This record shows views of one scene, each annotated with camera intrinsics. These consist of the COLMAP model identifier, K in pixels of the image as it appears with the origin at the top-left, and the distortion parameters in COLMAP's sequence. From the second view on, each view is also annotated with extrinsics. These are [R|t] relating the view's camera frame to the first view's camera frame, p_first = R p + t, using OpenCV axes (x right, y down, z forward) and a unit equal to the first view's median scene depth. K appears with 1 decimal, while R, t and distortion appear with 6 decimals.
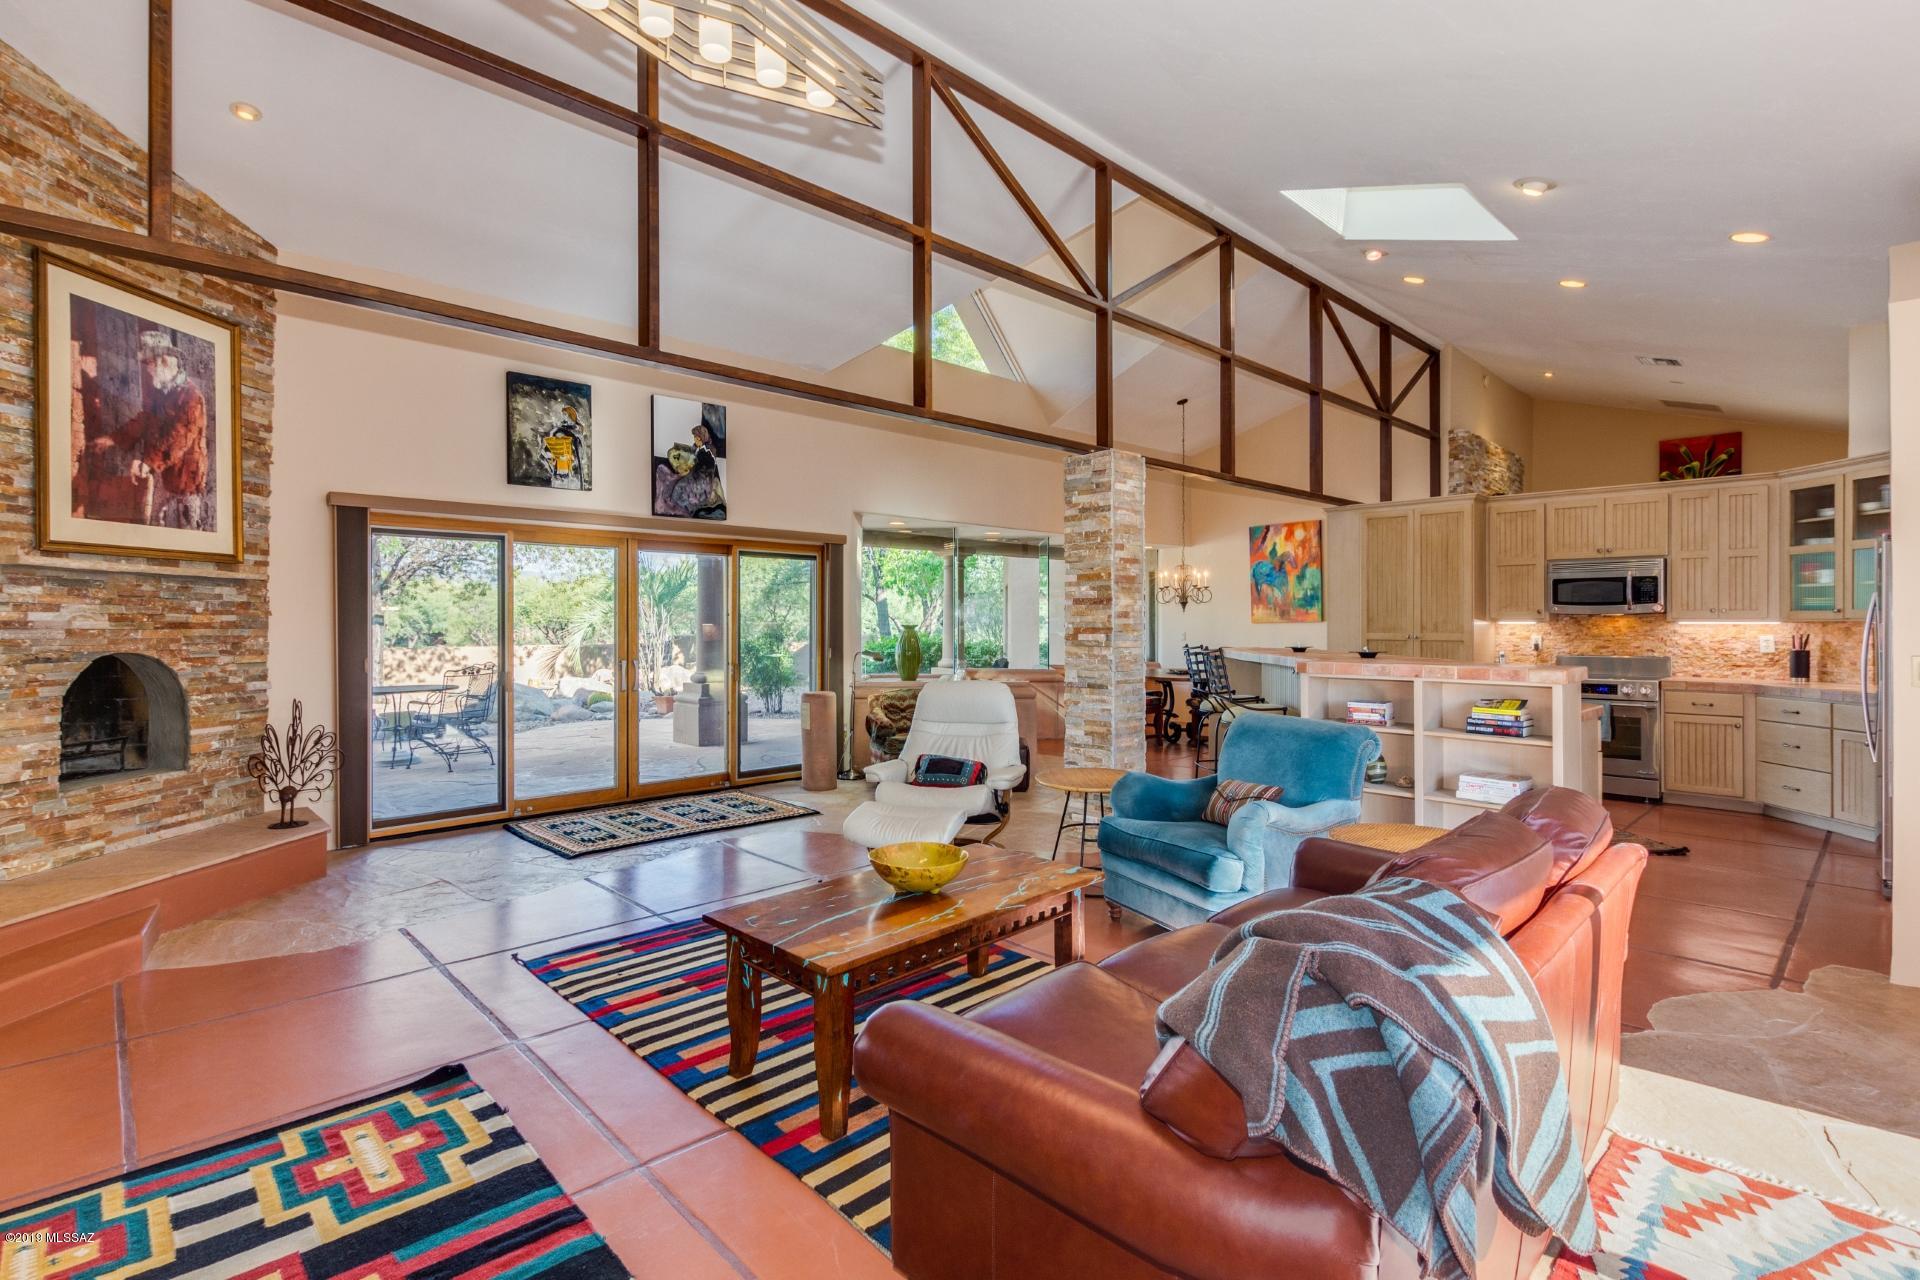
lens RADIAL K [[884.1, 0, 961.1], [0, 884.1, 624.8], [0, 0, 1]] dist [0.018549, -0.004358]
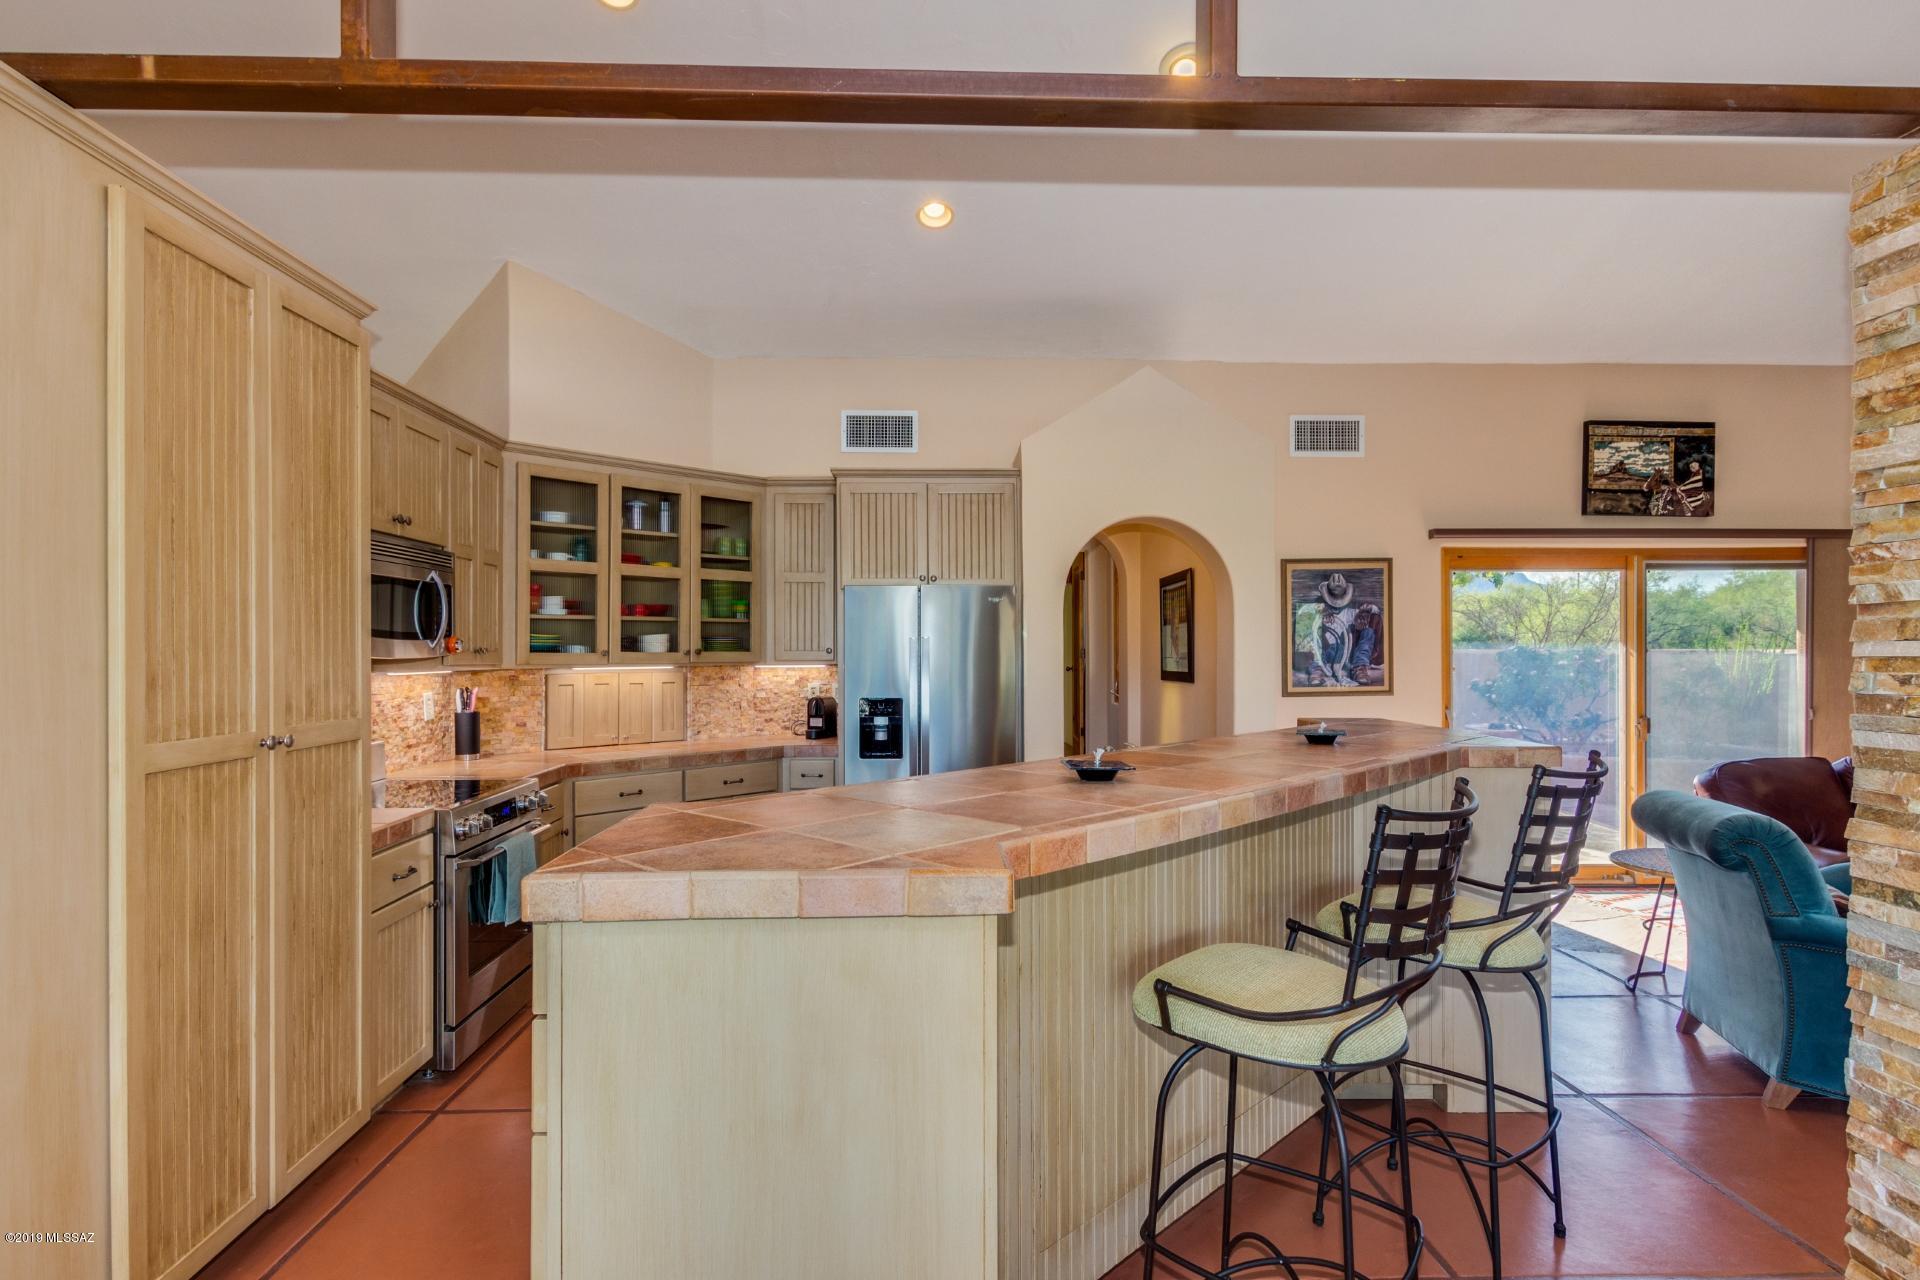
lens RADIAL K [[1000.6, 0, 948.8], [0, 1000.6, 654.3], [0, 0, 1]] dist [0.010909, -0.004691]
pose [[-0.730166, 0.000955, 0.683269, 0.179605], [0.005658, 0.999973, 0.004649, -0.016066], [-0.683247, 0.007260, -0.730152, 1.333458]]
